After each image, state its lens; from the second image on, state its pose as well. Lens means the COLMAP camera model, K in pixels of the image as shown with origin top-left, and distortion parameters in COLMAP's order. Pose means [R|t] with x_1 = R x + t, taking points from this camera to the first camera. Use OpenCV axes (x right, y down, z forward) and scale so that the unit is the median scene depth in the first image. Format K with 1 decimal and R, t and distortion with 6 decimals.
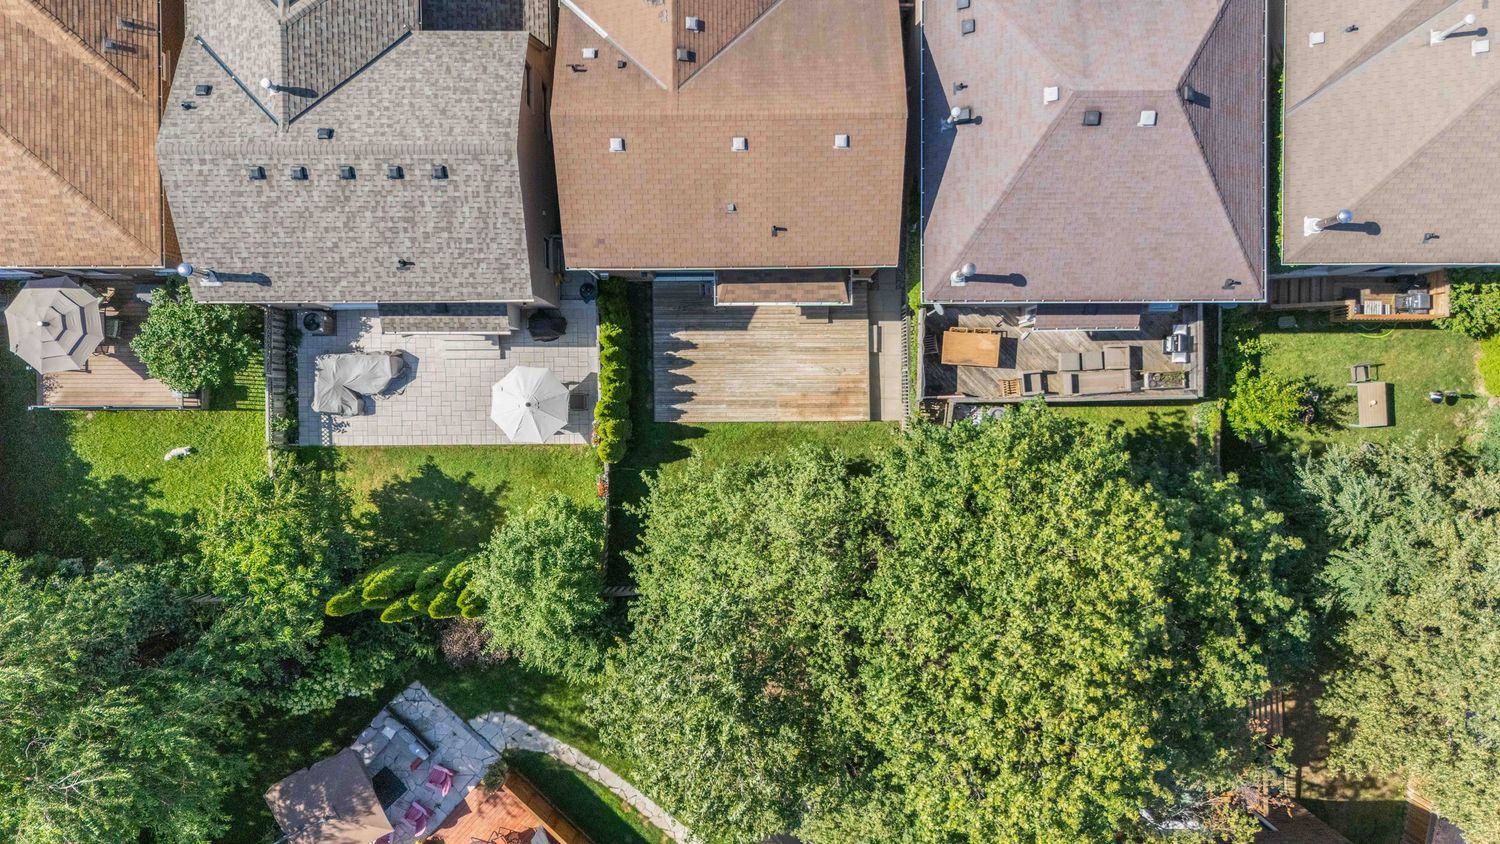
lens RADIAL K [[1118.4, 0, 752.4], [0, 1118.4, 424.3], [0, 0, 1]] dist [0.064506, -0.062656]
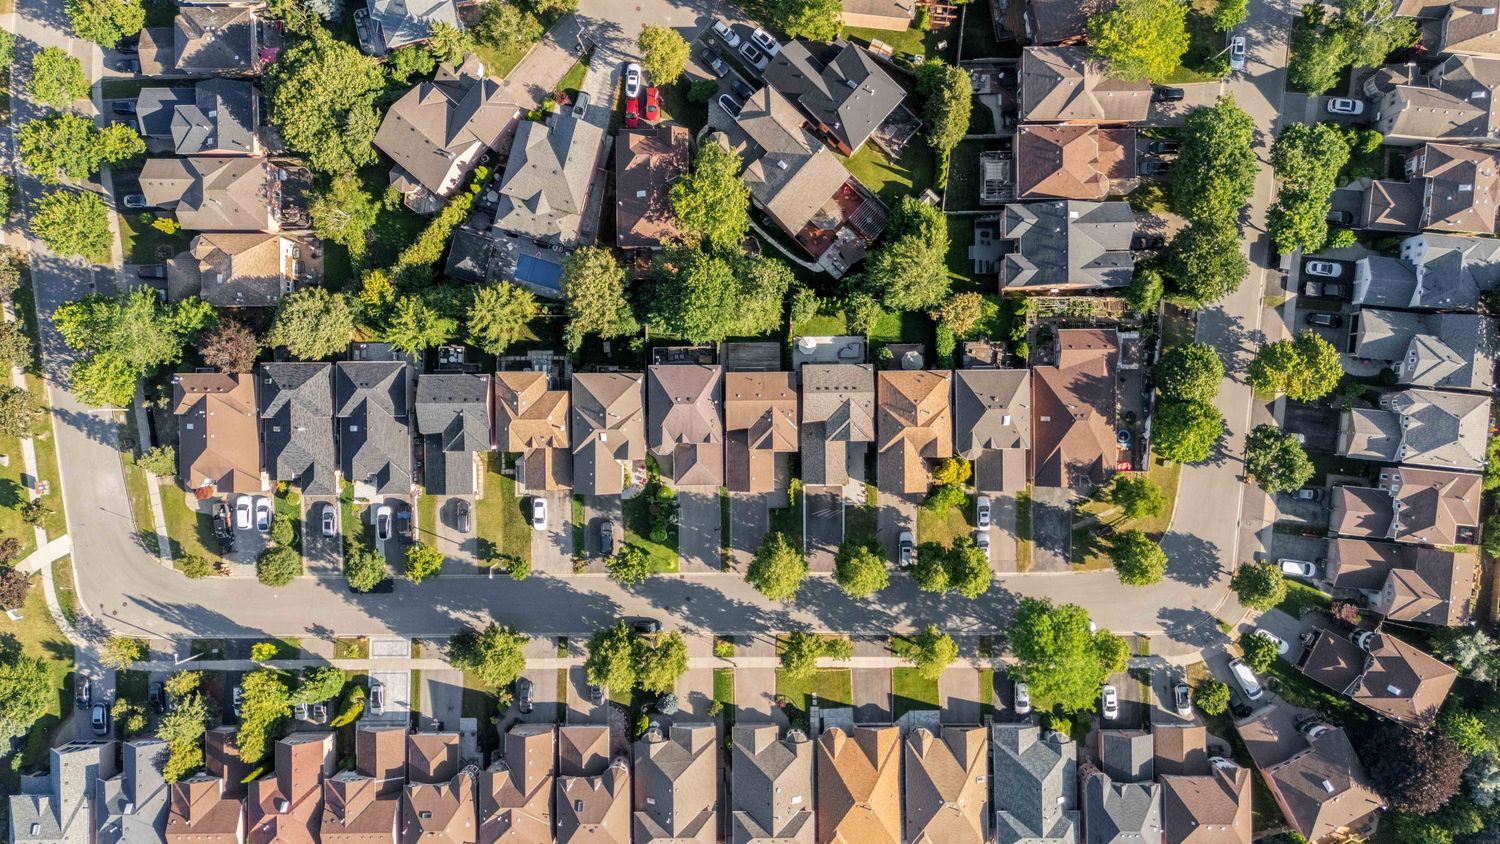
lens RADIAL K [[1118.4, 0, 751.6], [0, 1118.4, 422.0], [0, 0, 1]] dist [0.064506, -0.062656]
pose [[-0.999995, 0.003055, -0.000641, 0.022799], [-0.003039, -0.999743, -0.022462, -0.225450], [-0.000709, -0.022460, 0.999747, -3.475090]]
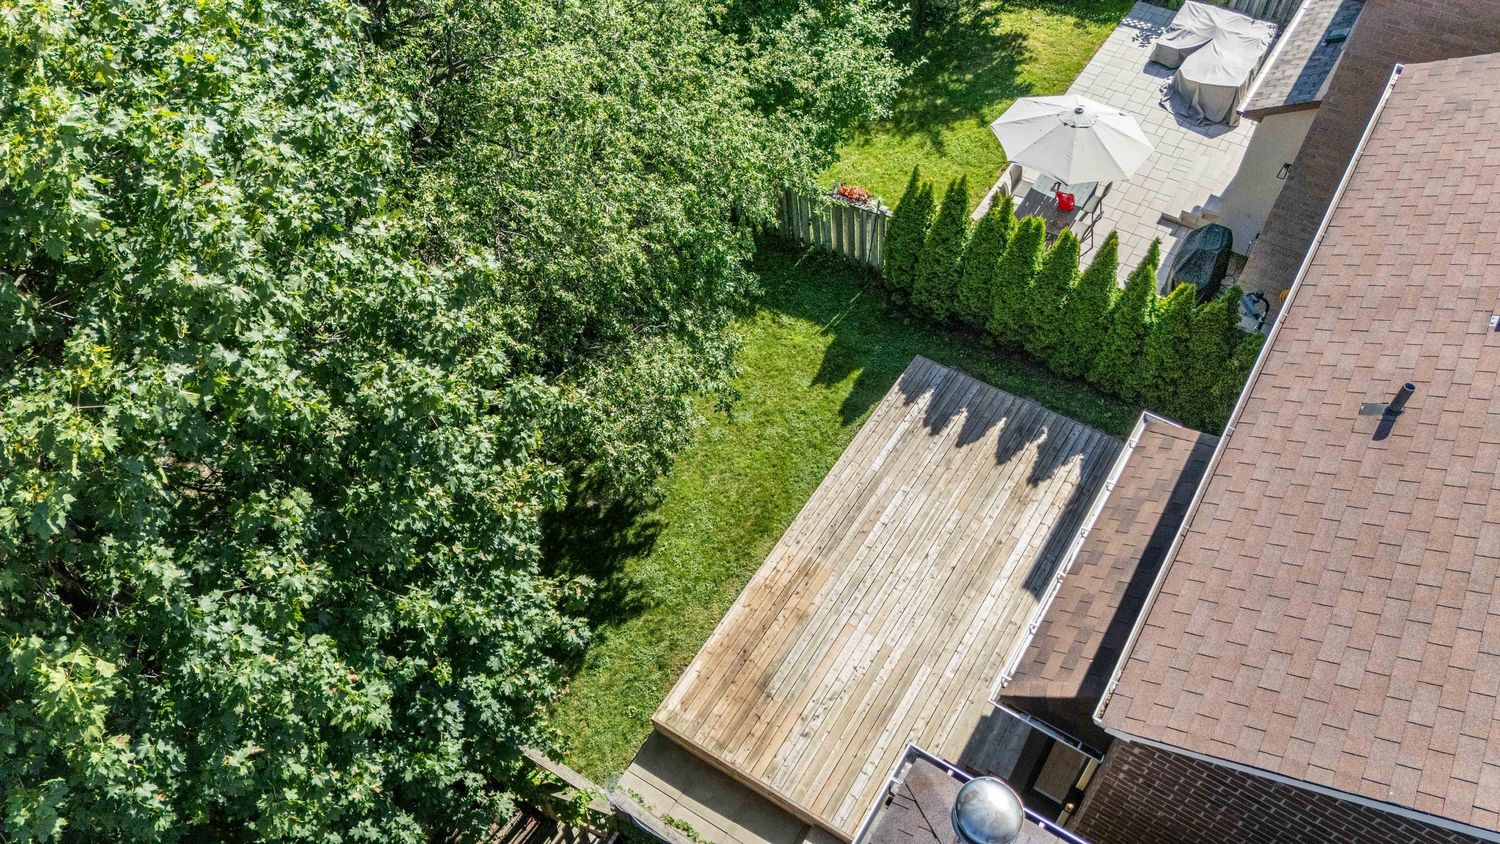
lens RADIAL K [[1118.4, 0, 754.6], [0, 1118.4, 407.1], [0, 0, 1]] dist [0.064506, -0.062656]
pose [[-0.539277, 0.638881, -0.548646, 0.244726], [-0.842051, -0.417930, 0.341005, -0.125473], [-0.011434, 0.645884, 0.763350, 0.715120]]
